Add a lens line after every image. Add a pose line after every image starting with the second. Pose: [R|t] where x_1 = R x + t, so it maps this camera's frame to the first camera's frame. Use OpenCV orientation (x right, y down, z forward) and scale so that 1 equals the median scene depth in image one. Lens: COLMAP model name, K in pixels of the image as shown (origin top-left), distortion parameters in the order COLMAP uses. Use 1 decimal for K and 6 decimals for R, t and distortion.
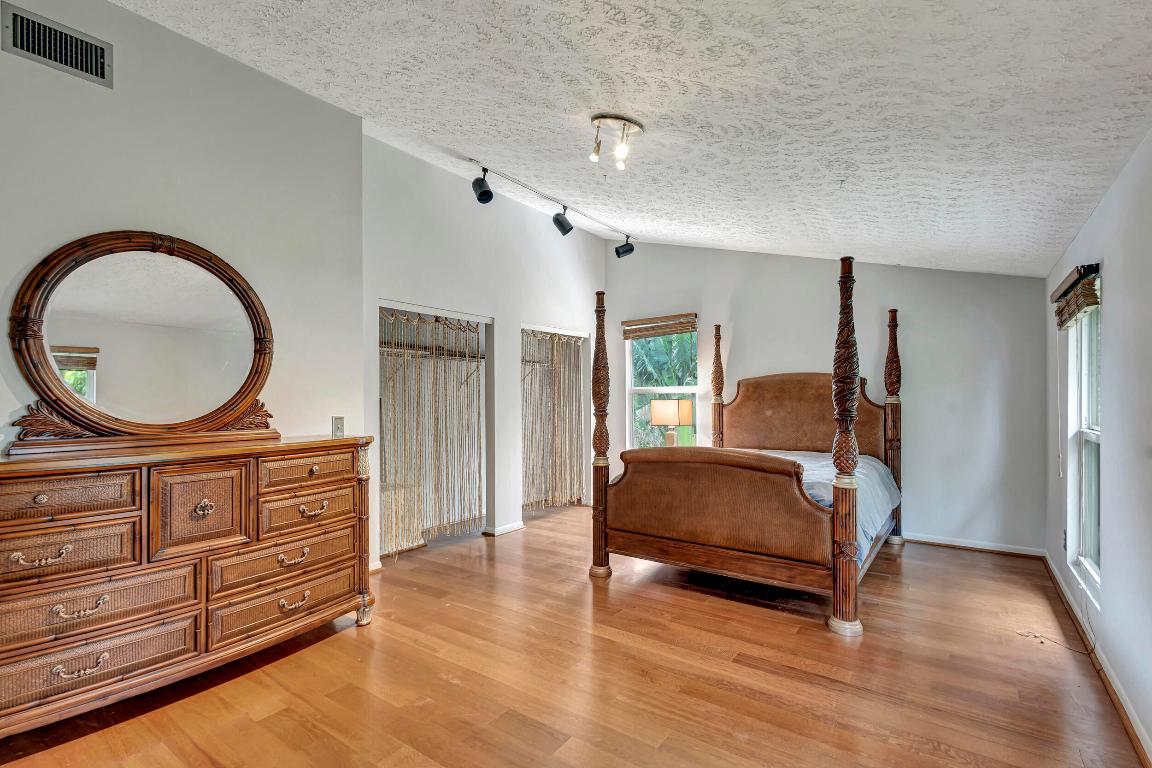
lens RADIAL K [[527.8, 0, 589.9], [0, 527.8, 380.0], [0, 0, 1]] dist [0.007683, -0.000385]
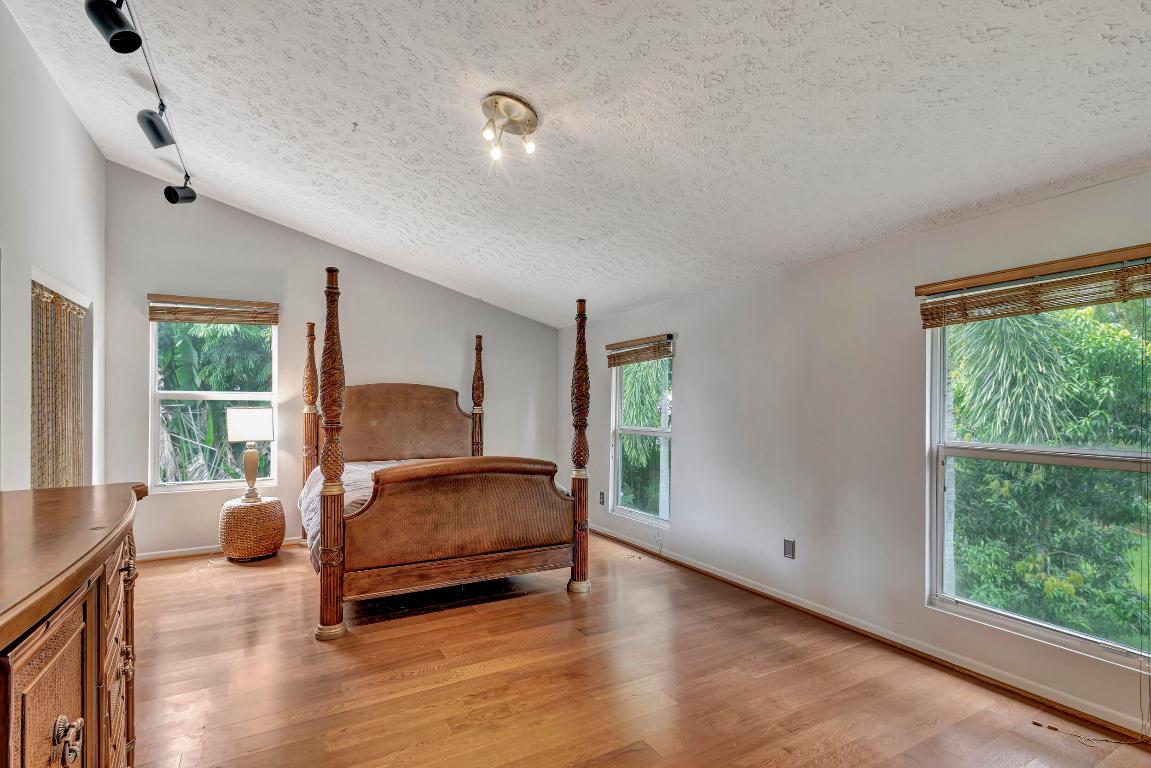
lens RADIAL K [[522.2, 0, 574.0], [0, 522.2, 395.9], [0, 0, 1]] dist [0.017134, 0.000168]
pose [[0.449826, 0.028267, 0.892669, -0.508097], [-0.038292, 0.999190, -0.012344, 0.014317], [-0.892295, -0.028630, 0.450544, 0.340890]]
